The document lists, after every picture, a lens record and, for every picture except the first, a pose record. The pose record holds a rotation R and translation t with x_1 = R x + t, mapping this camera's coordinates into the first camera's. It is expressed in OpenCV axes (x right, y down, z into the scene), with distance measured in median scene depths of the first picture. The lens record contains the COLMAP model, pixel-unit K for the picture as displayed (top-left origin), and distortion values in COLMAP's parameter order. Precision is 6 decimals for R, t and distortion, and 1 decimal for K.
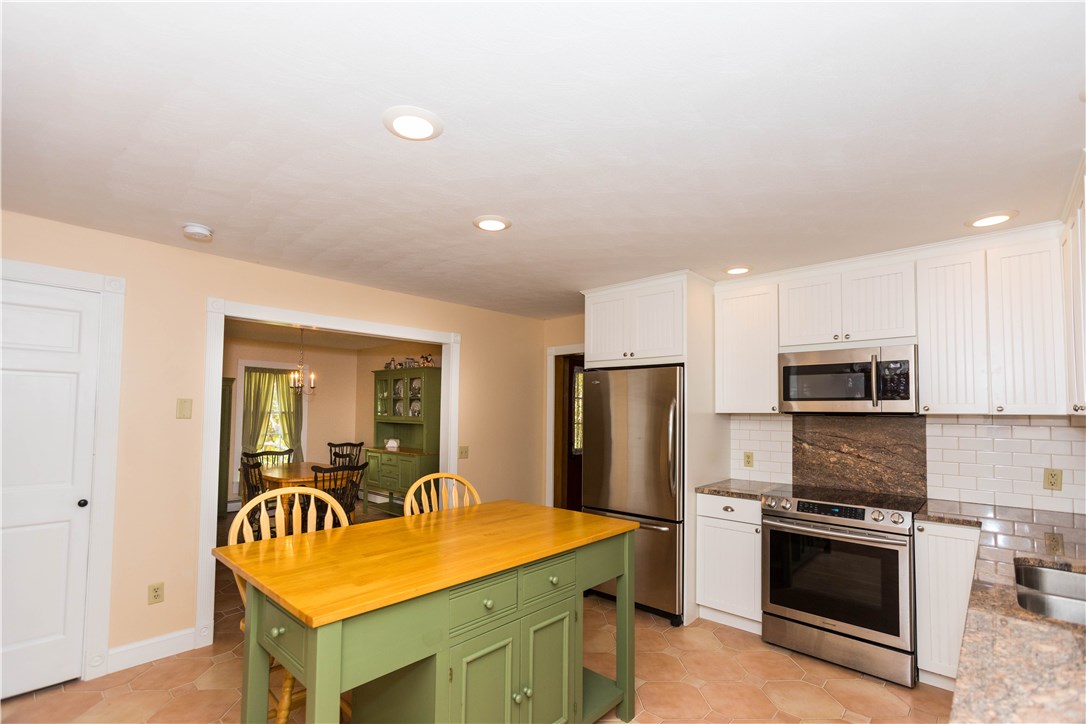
lens RADIAL K [[498.3, 0, 546.8], [0, 498.3, 405.0], [0, 0, 1]] dist [-0.001823, 0.015062]
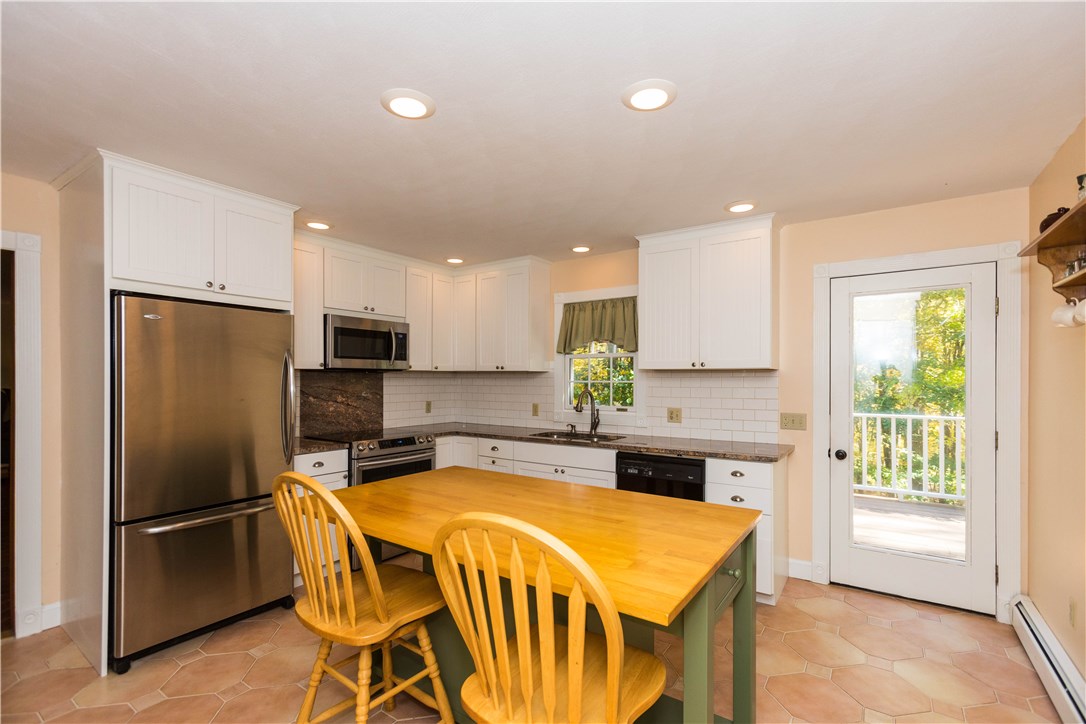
lens RADIAL K [[497.1, 0, 538.9], [0, 497.1, 377.9], [0, 0, 1]] dist [-0.006075, 0.009329]
pose [[-0.126196, -0.006455, 0.991984, -0.694389], [-0.016814, 0.999849, 0.004367, 0.024323], [-0.991863, -0.016128, -0.126285, 0.712971]]
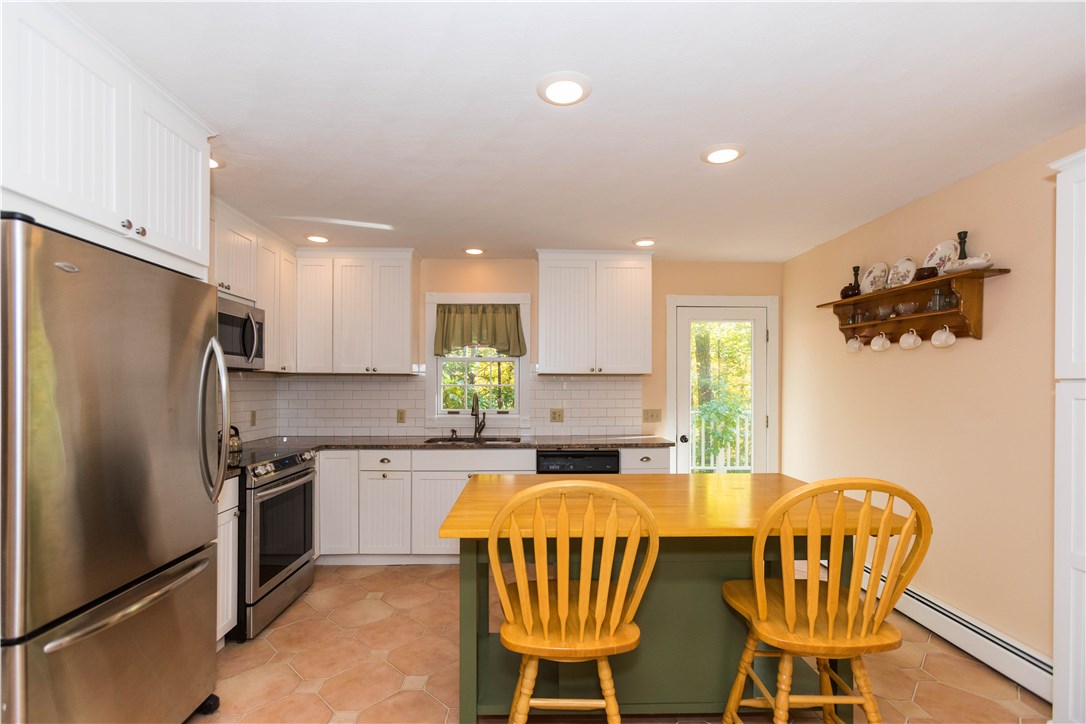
lens RADIAL K [[502.4, 0, 544.3], [0, 502.4, 386.3], [0, 0, 1]] dist [-0.003592, 0.009818]
pose [[-0.701766, -0.008736, 0.712354, -0.482508], [-0.016551, 0.999855, -0.004043, 0.042616], [-0.712216, -0.014627, -0.701808, 1.203677]]
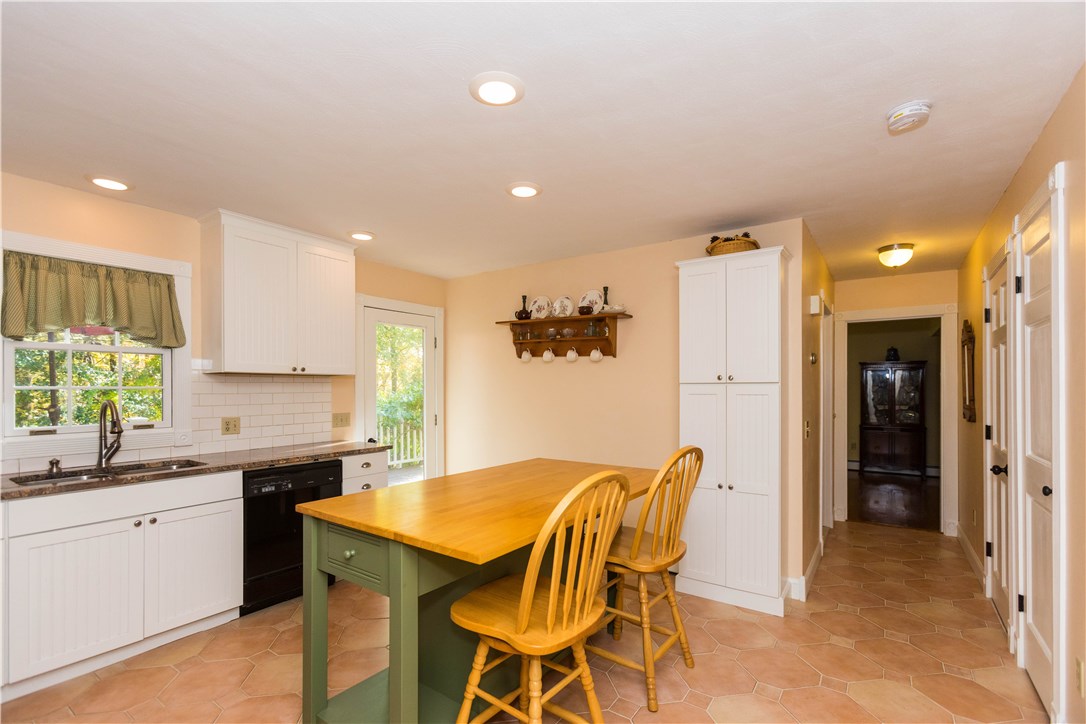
lens RADIAL K [[502.4, 0, 544.3], [0, 502.4, 386.3], [0, 0, 1]] dist [-0.003592, 0.009818]
pose [[-0.991132, -0.004995, -0.132790, -0.061284], [-0.002659, 0.999839, -0.017759, 0.048182], [0.132857, -0.017249, -0.990985, 1.365961]]
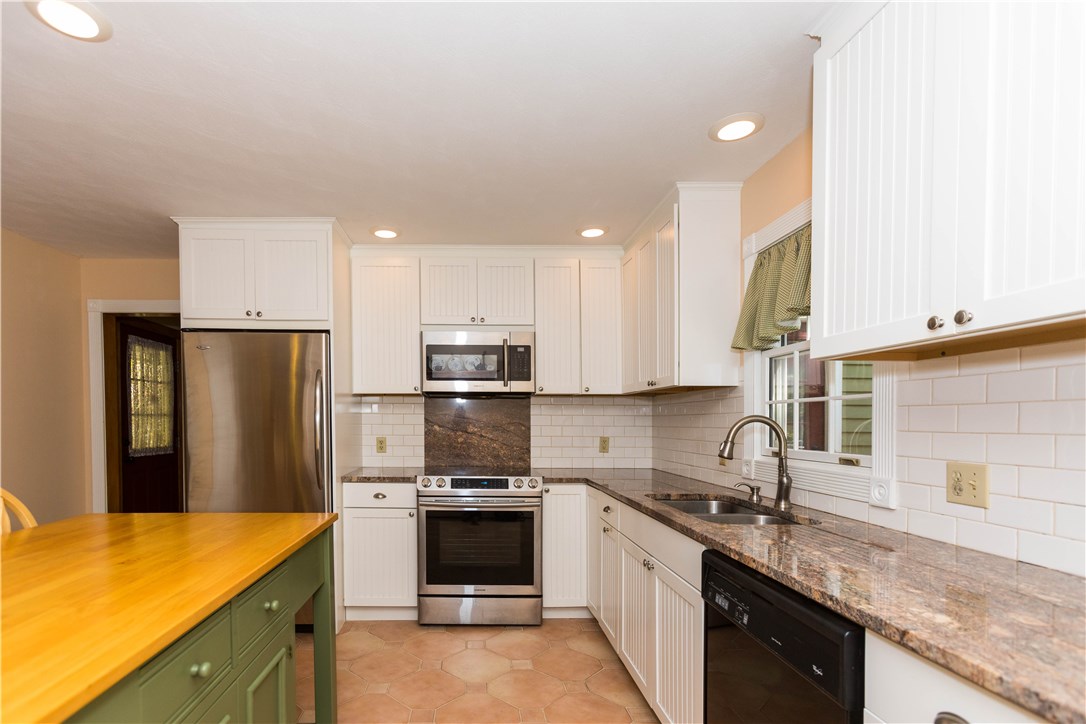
lens RADIAL K [[511.3, 0, 471.8], [0, 511.3, 442.9], [0, 0, 1]] dist [-0.004103, 0.000177]
pose [[0.737731, -0.032683, 0.674304, -0.144860], [-0.007709, 0.998354, 0.056824, 0.058204], [-0.675051, -0.047119, 0.736265, 0.204345]]
